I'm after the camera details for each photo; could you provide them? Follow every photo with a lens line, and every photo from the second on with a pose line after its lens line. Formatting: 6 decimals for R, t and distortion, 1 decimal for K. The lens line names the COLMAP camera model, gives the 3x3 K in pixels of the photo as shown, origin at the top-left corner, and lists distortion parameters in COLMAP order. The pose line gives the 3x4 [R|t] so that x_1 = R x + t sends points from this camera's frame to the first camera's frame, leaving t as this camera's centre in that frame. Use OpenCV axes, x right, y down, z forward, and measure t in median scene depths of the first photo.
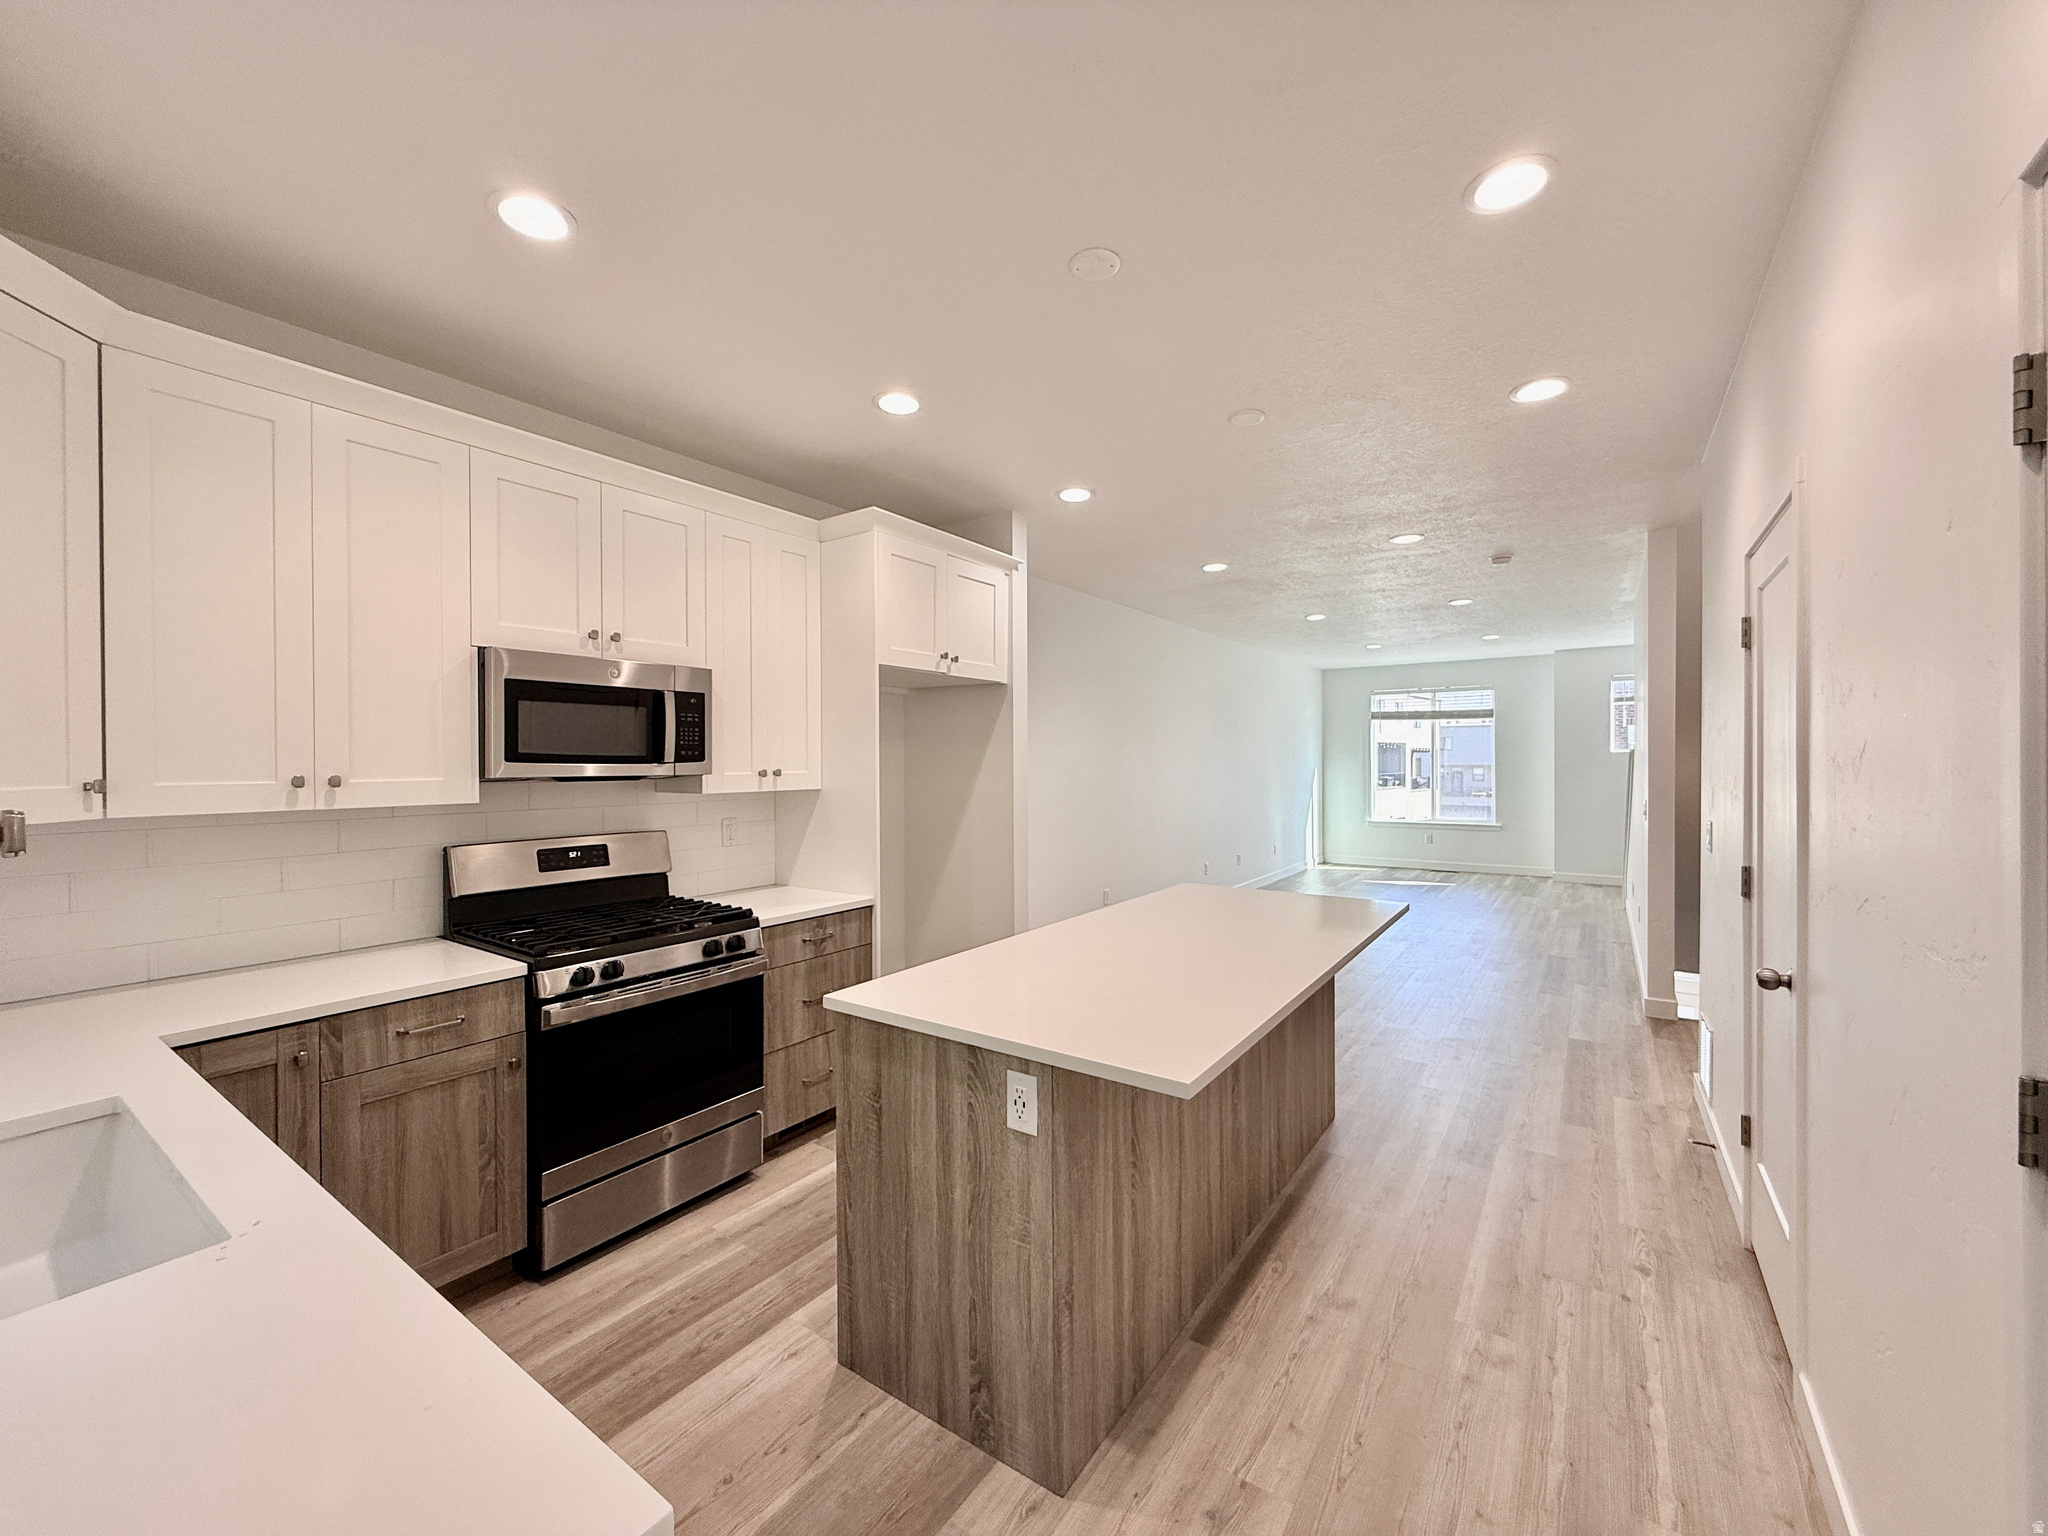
lens RADIAL K [[817.3, 0, 1022.5], [0, 817.3, 762.9], [0, 0, 1]] dist [0.001183, 0.000143]
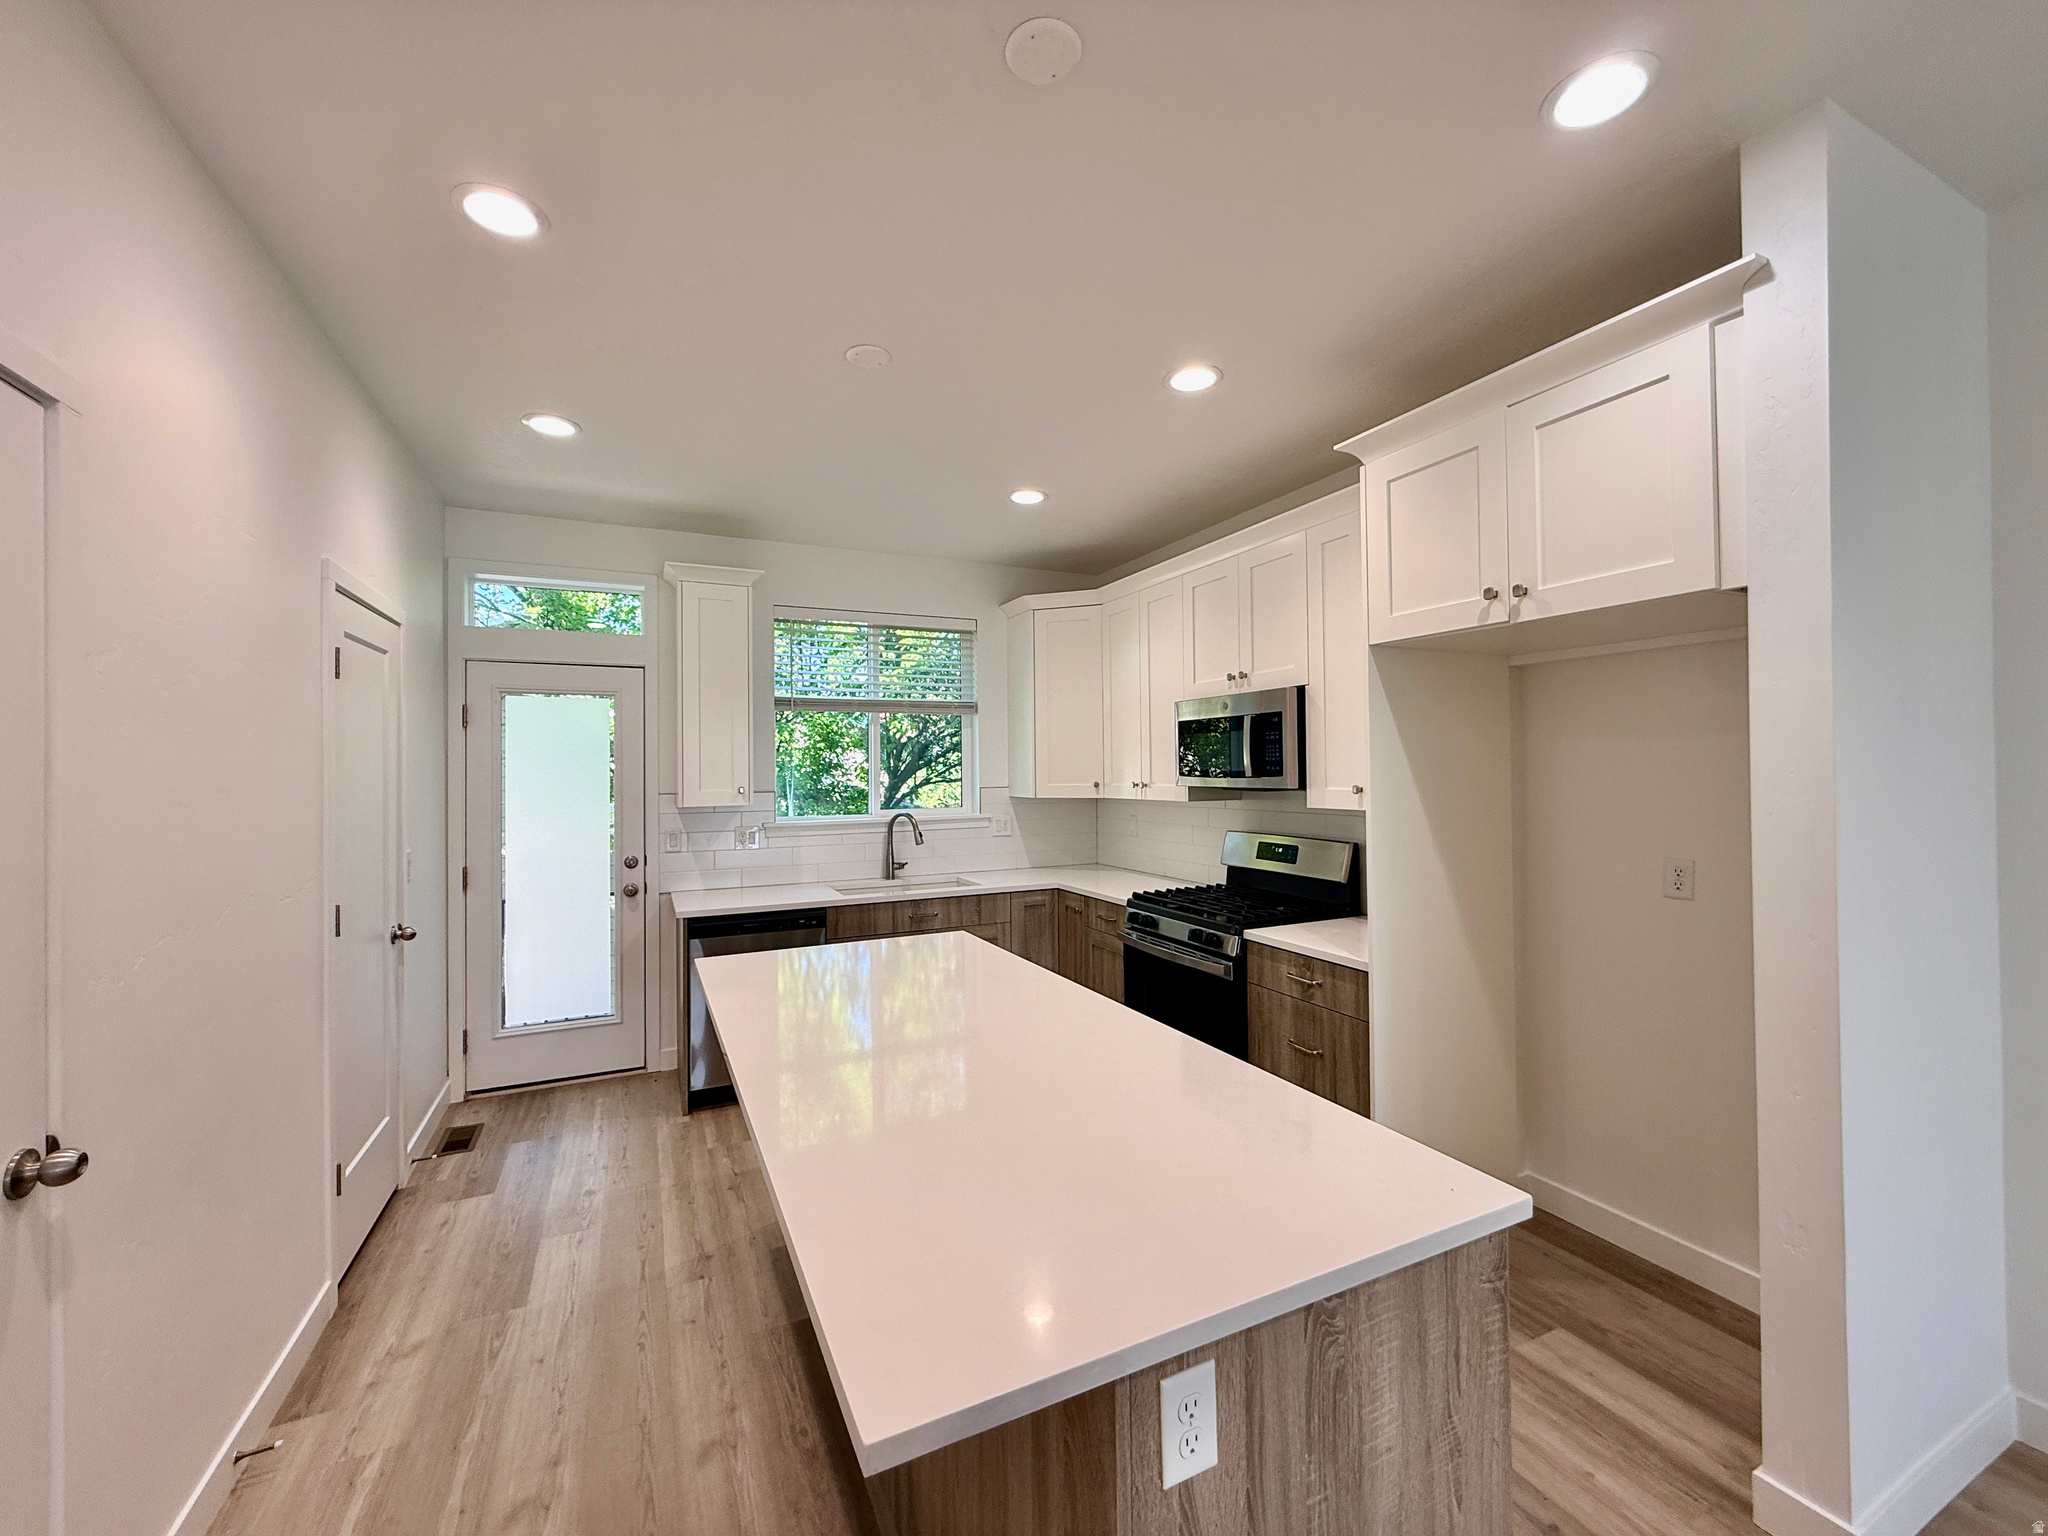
lens RADIAL K [[817.3, 0, 1020.6], [0, 817.3, 765.7], [0, 0, 1]] dist [0.001183, 0.000143]
pose [[-0.496951, 0.006678, -0.867753, 0.901625], [0.011139, 0.999937, 0.001316, -0.026729], [0.867707, -0.009012, -0.496994, 1.604772]]
